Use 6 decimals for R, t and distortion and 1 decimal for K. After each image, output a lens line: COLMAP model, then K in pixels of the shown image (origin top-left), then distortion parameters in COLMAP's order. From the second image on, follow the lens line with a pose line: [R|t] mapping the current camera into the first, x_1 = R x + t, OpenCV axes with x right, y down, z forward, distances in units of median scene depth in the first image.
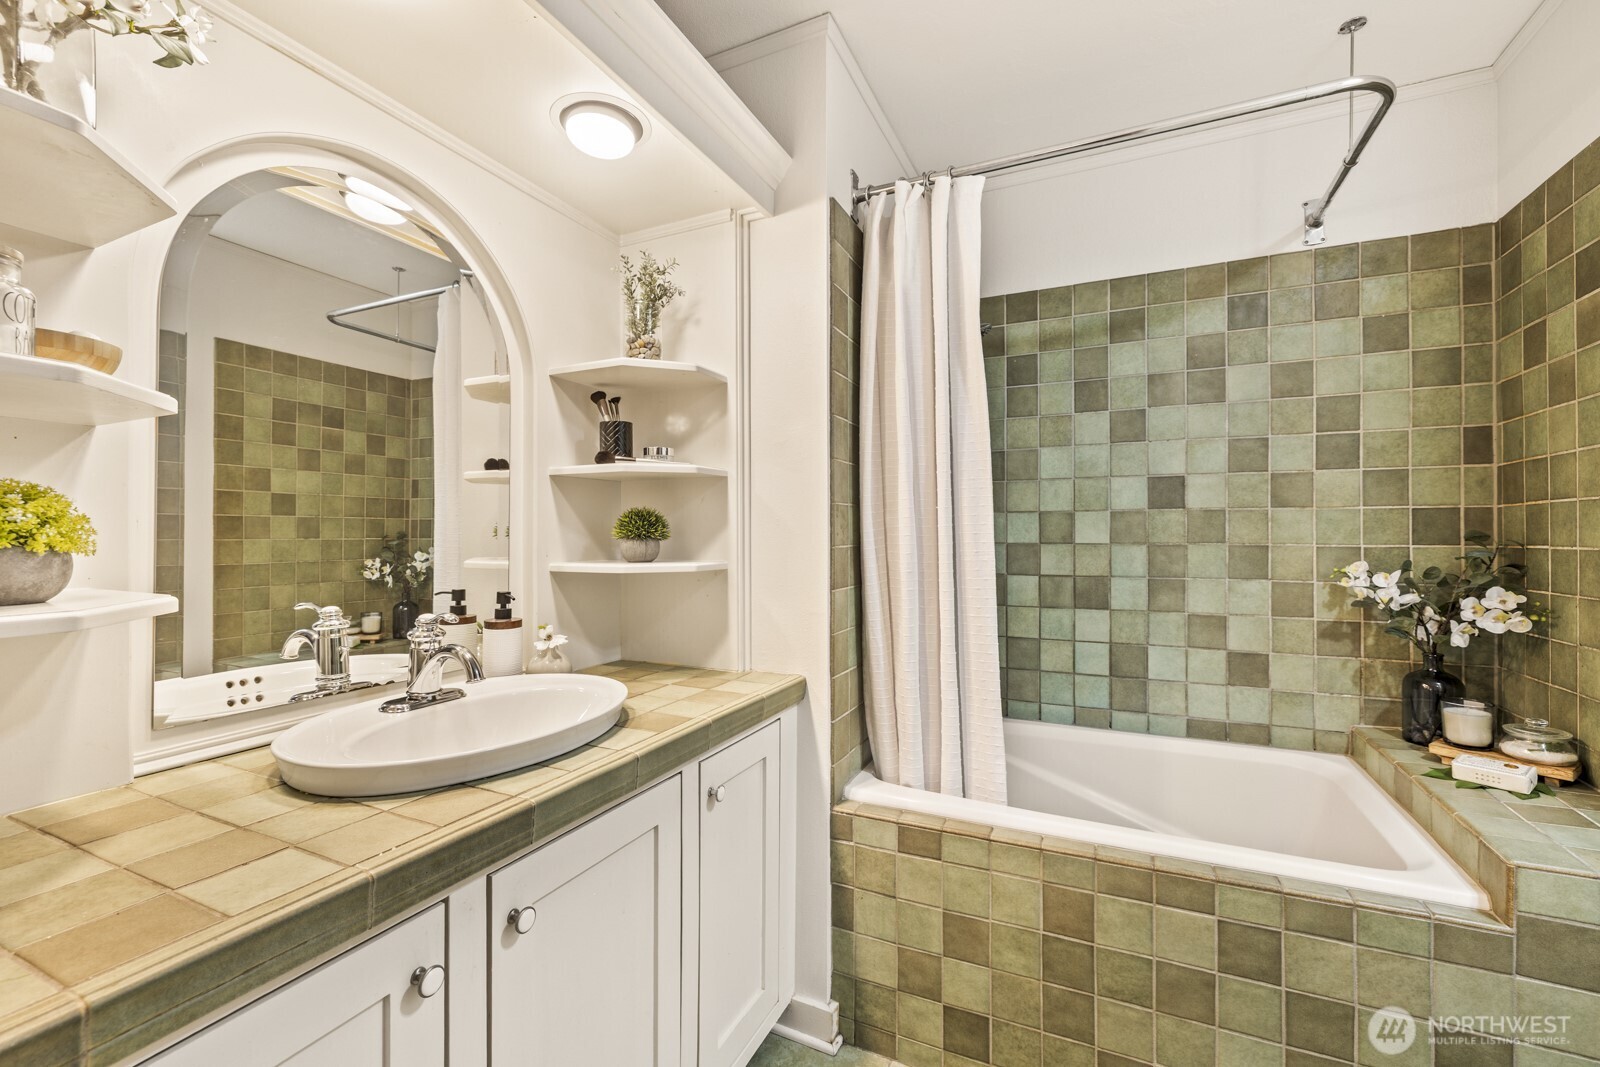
lens RADIAL K [[666.2, 0, 797.7], [0, 666.2, 530.1], [0, 0, 1]] dist [0.000806, -0.000356]
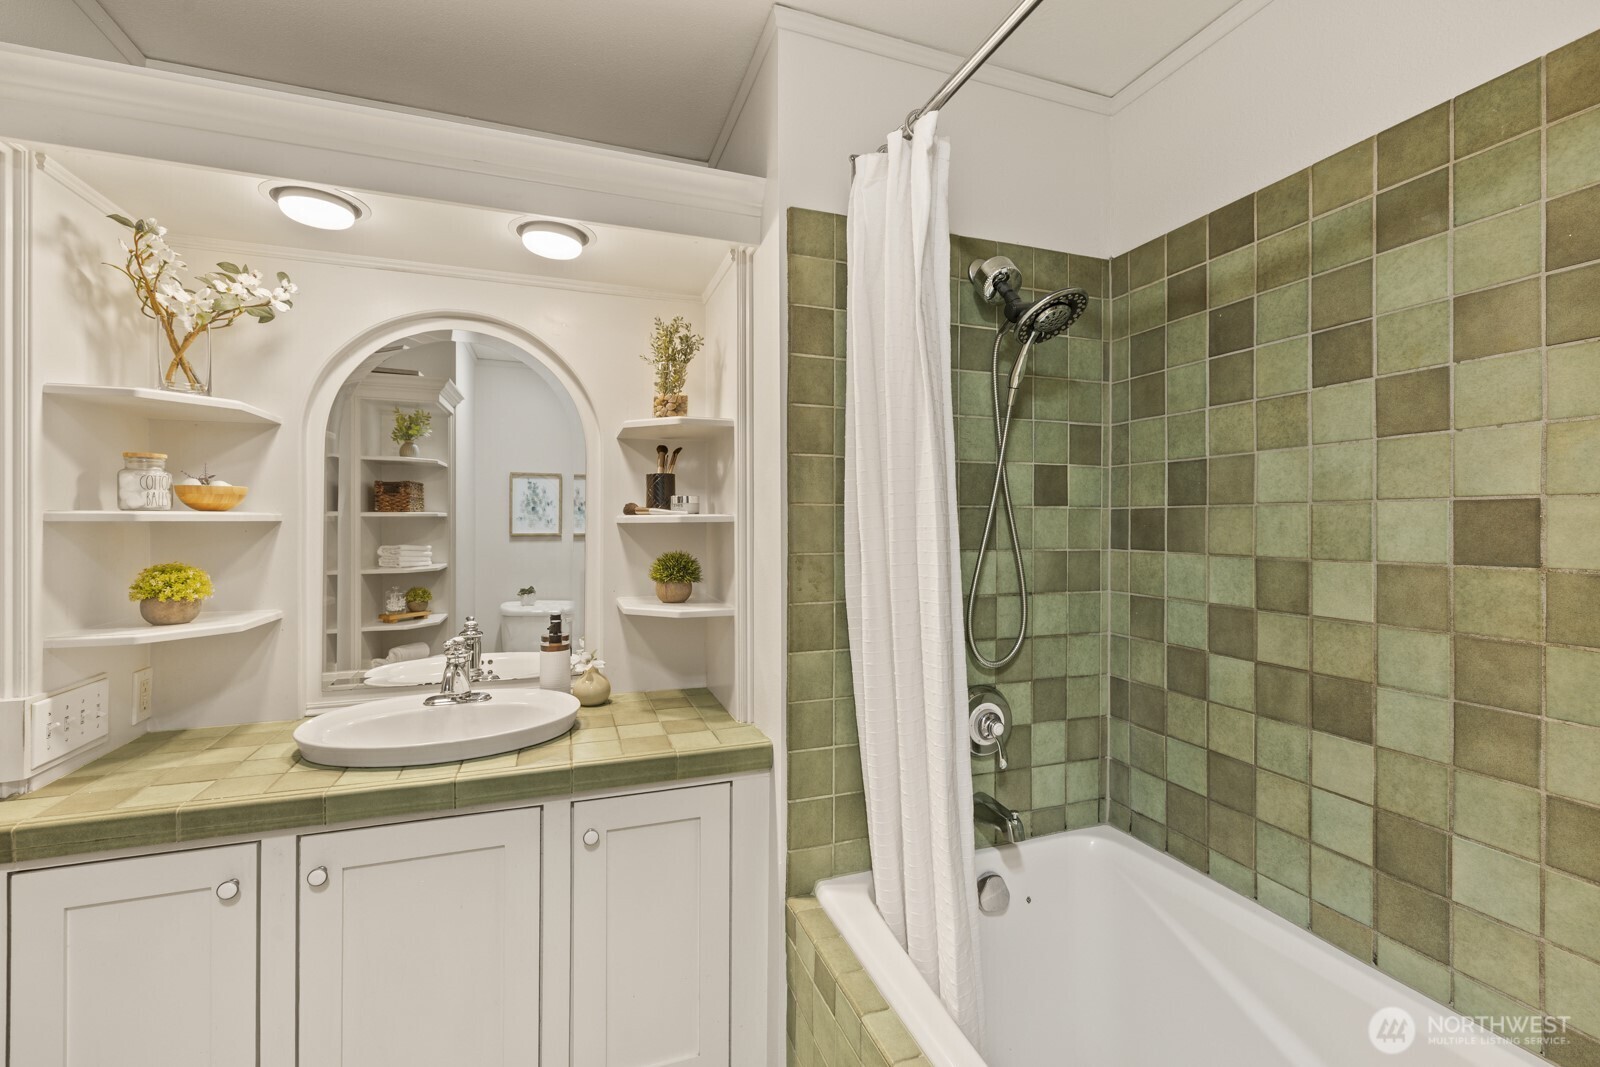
lens RADIAL K [[674.9, 0, 798.2], [0, 674.9, 522.9], [0, 0, 1]] dist [0.001516, -0.000199]
pose [[0.711392, 0.000900, -0.702795, 0.531594], [0.001806, 0.999994, 0.003108, -0.065358], [0.702793, -0.003480, 0.711386, 0.286546]]
